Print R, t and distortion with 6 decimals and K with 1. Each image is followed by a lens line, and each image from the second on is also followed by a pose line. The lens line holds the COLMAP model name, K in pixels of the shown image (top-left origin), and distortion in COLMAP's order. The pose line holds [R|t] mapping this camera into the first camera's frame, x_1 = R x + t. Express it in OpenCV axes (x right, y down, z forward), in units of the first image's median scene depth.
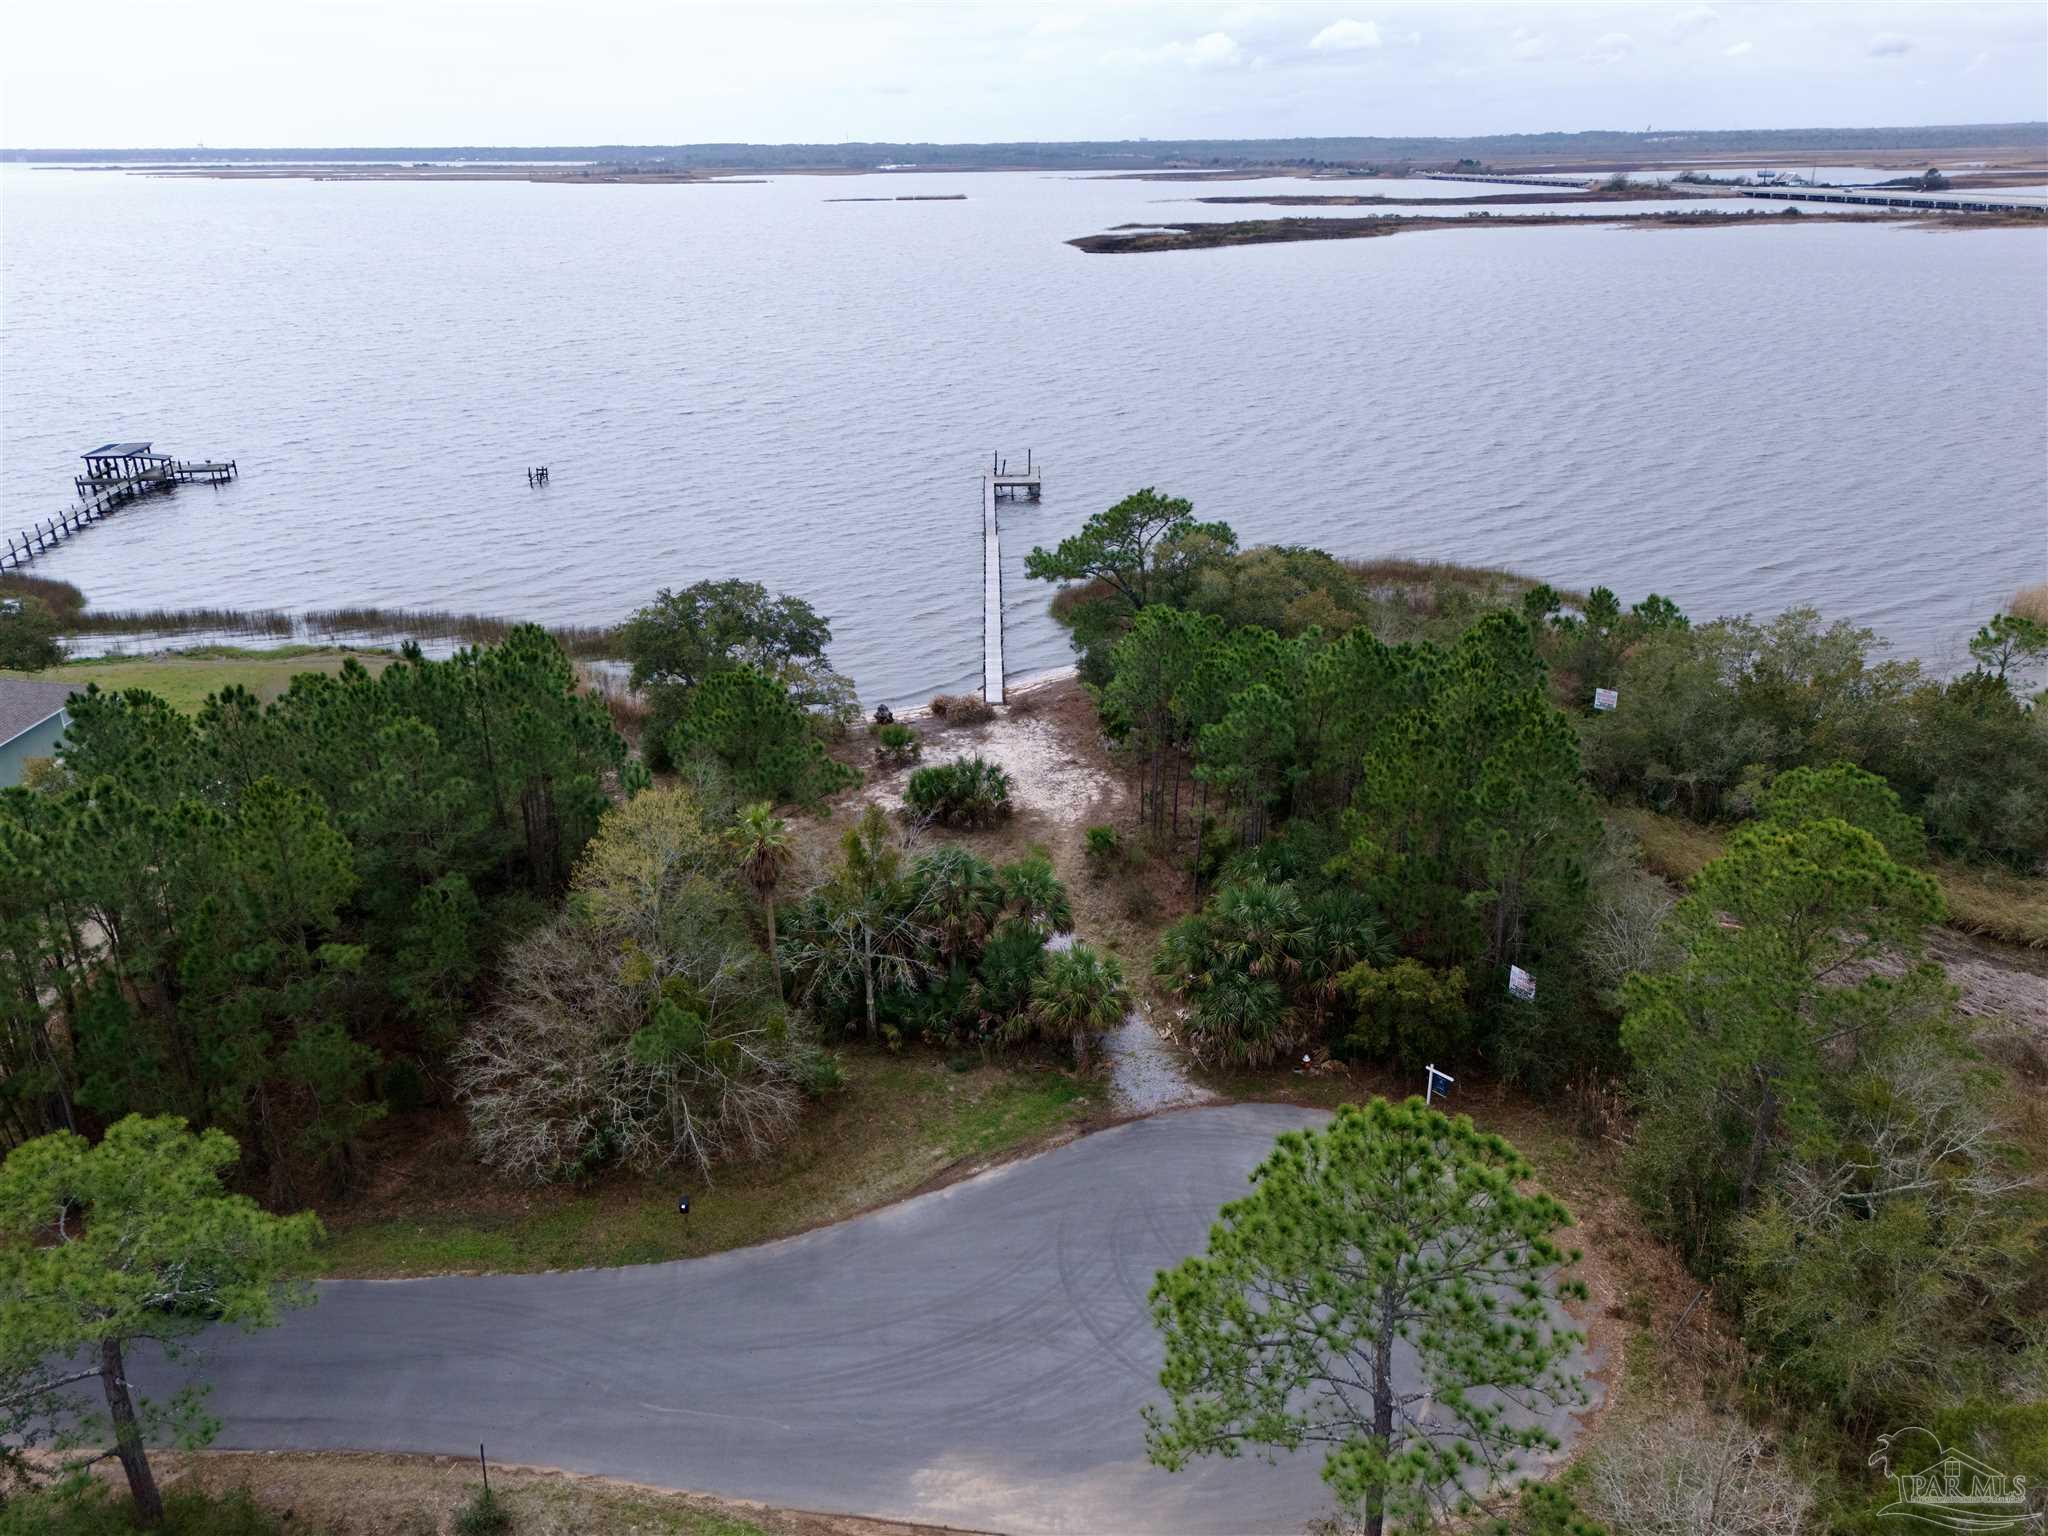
lens RADIAL K [[1516.1, 0, 1029.3], [0, 1516.1, 767.9], [0, 0, 1]] dist [0.049350, -0.030190]
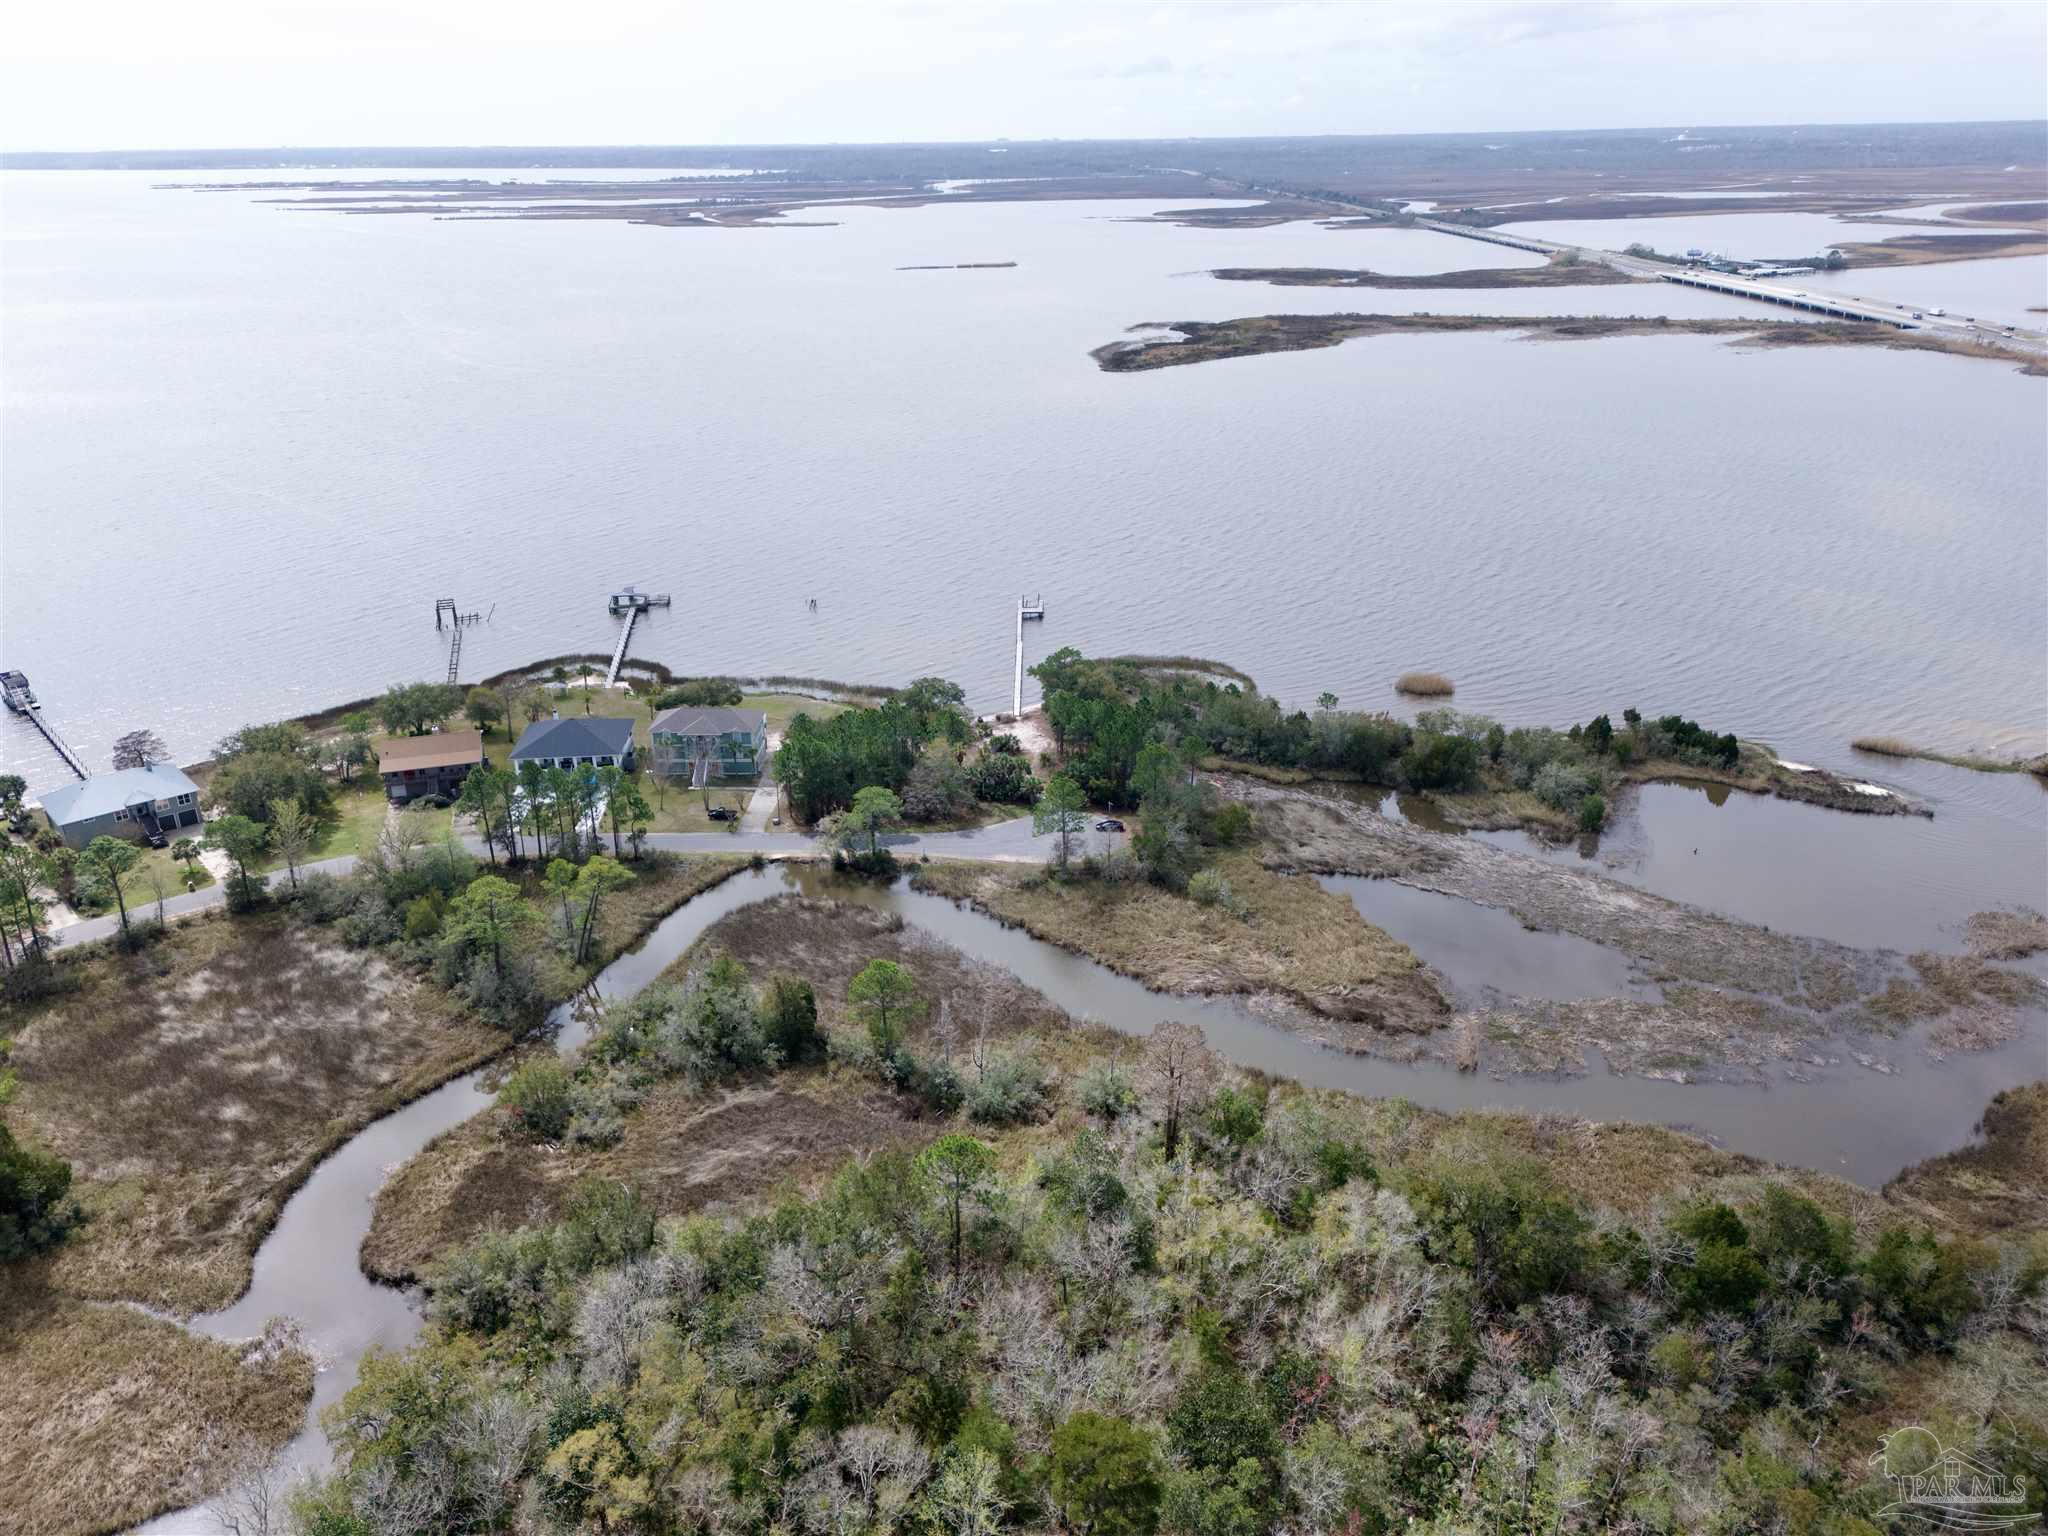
lens RADIAL K [[1516.1, 0, 1017.6], [0, 1516.1, 771.2], [0, 0, 1]] dist [0.049350, -0.030190]
pose [[0.999226, 0.009314, -0.038206, 0.056307], [-0.008935, 0.999909, 0.010079, 0.021596], [0.038297, -0.009730, 0.999219, -1.188395]]
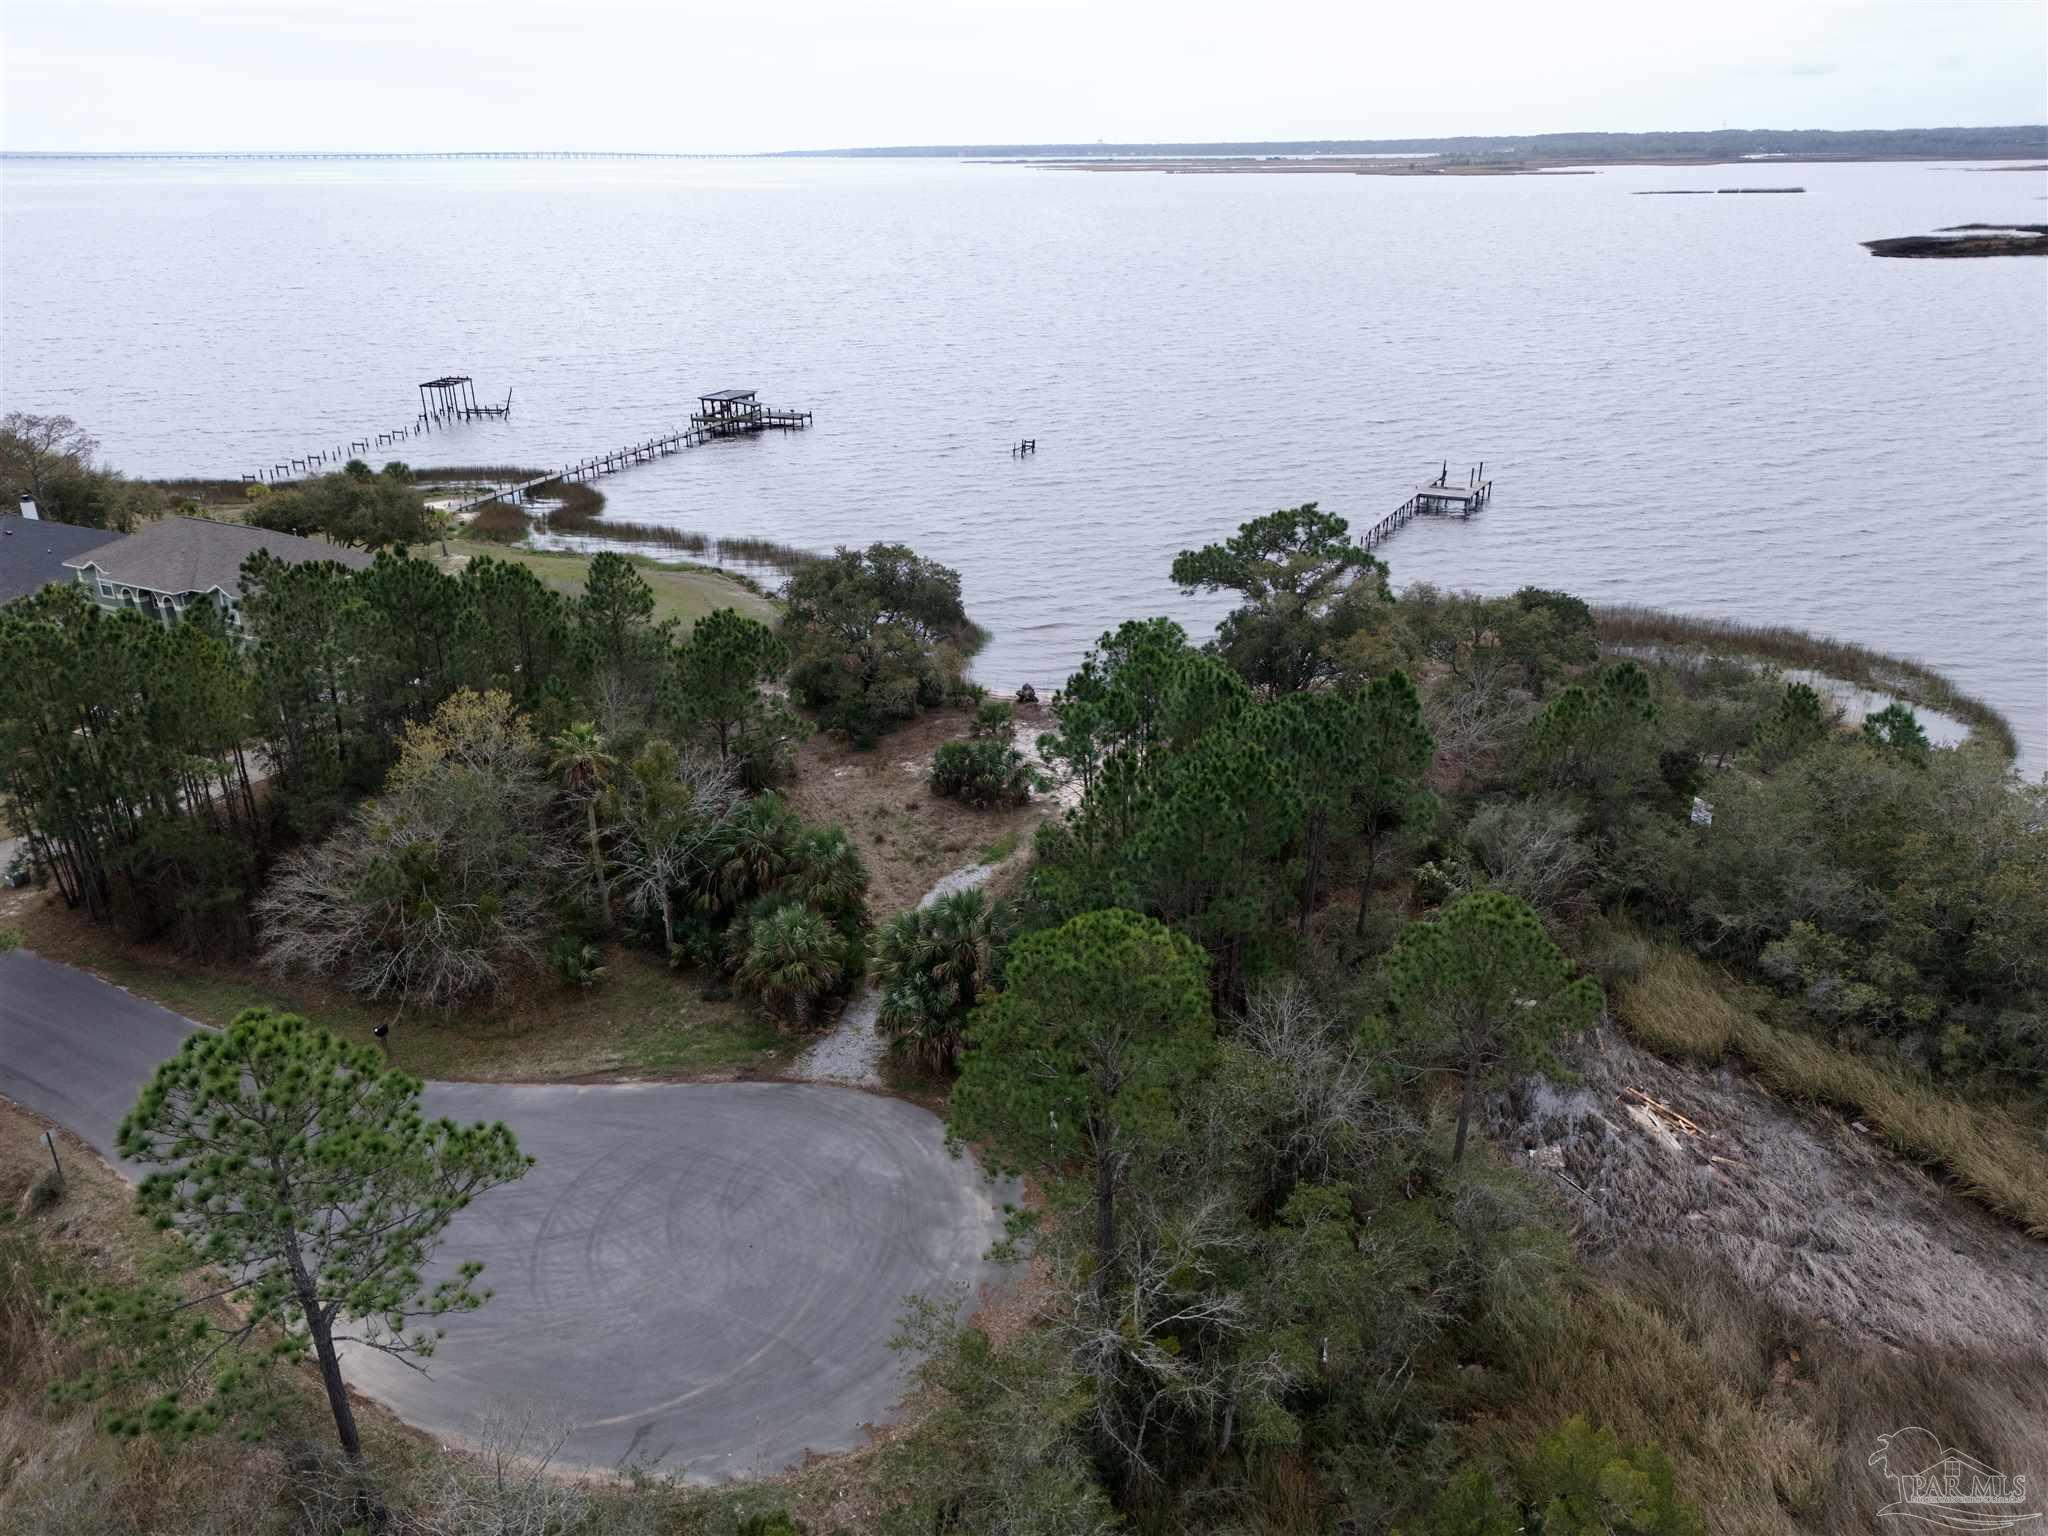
lens RADIAL K [[1516.1, 0, 1022.3], [0, 1516.1, 769.2], [0, 0, 1]] dist [0.049350, -0.030190]
pose [[0.871060, 0.188027, -0.453763, 0.219521], [-0.185553, 0.981339, 0.050447, -0.020767], [0.454780, 0.040255, 0.889693, 0.047463]]
